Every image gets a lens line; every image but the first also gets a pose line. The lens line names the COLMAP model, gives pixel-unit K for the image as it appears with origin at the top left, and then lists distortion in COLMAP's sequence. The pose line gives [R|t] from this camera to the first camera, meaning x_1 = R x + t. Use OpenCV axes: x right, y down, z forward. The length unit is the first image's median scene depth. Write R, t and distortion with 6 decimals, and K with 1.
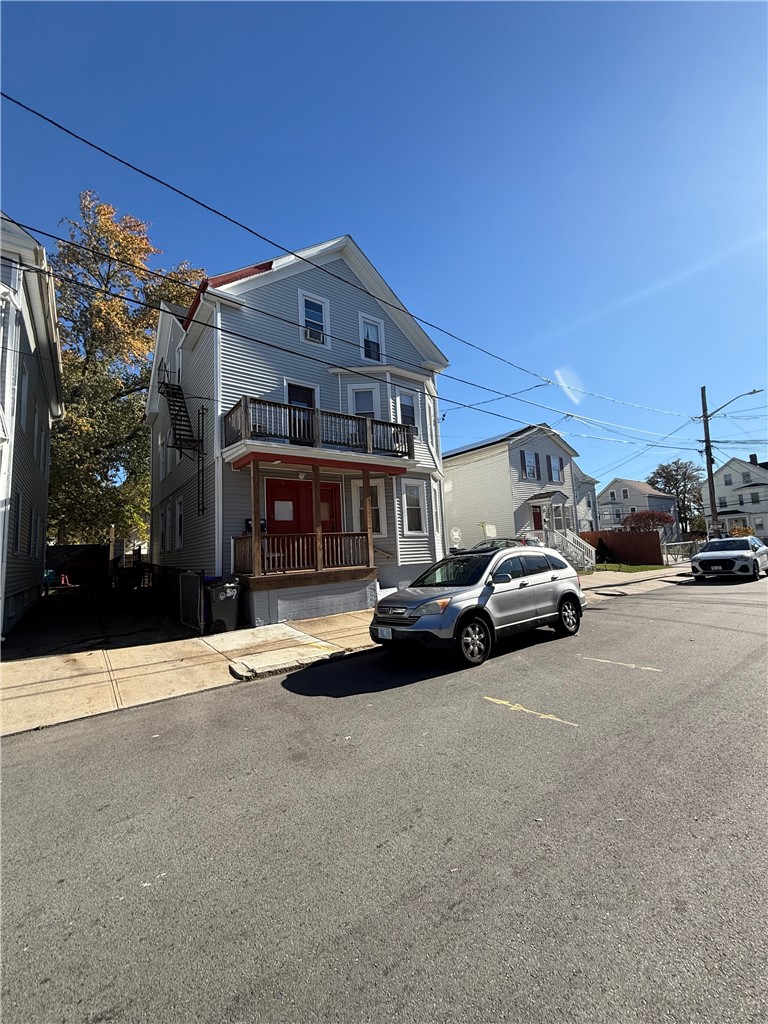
lens RADIAL K [[407.9, 0, 383.6], [0, 407.9, 508.6], [0, 0, 1]] dist [-0.001134, 0.000404]
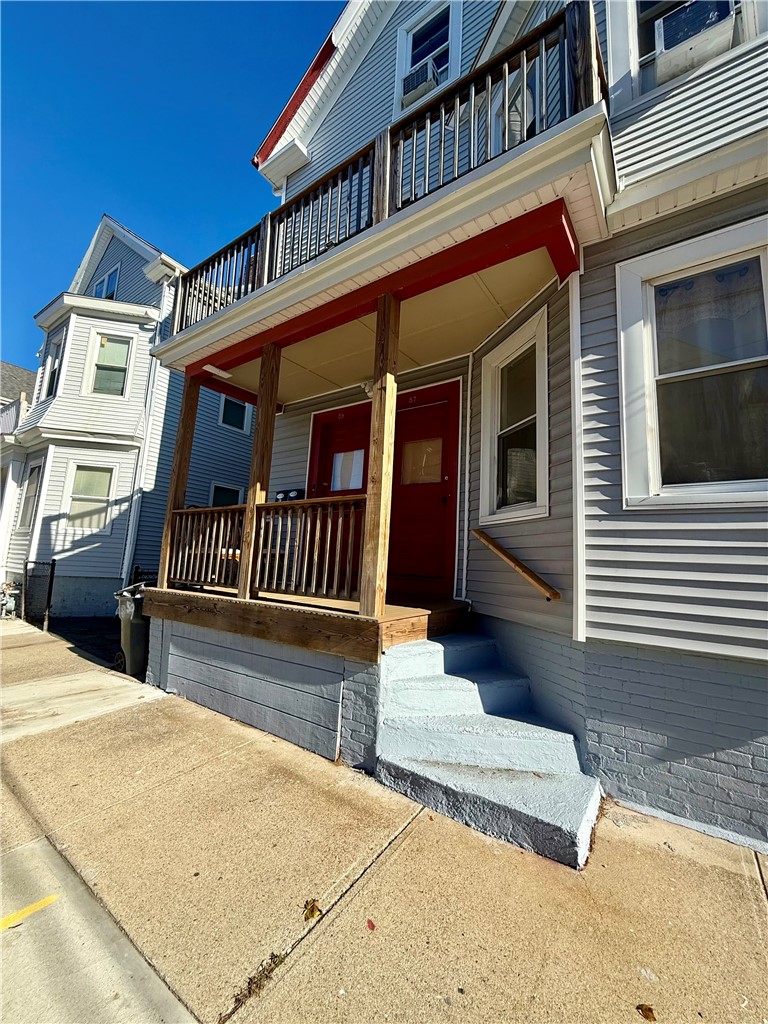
lens RADIAL K [[407.9, 0, 383.6], [0, 407.9, 508.6], [0, 0, 1]] dist [-0.001134, 0.000404]
pose [[0.313662, -0.070909, -0.946883, 0.218082], [0.035357, 0.997388, -0.062979, 0.076907], [0.948876, -0.013725, 0.315350, 0.814642]]
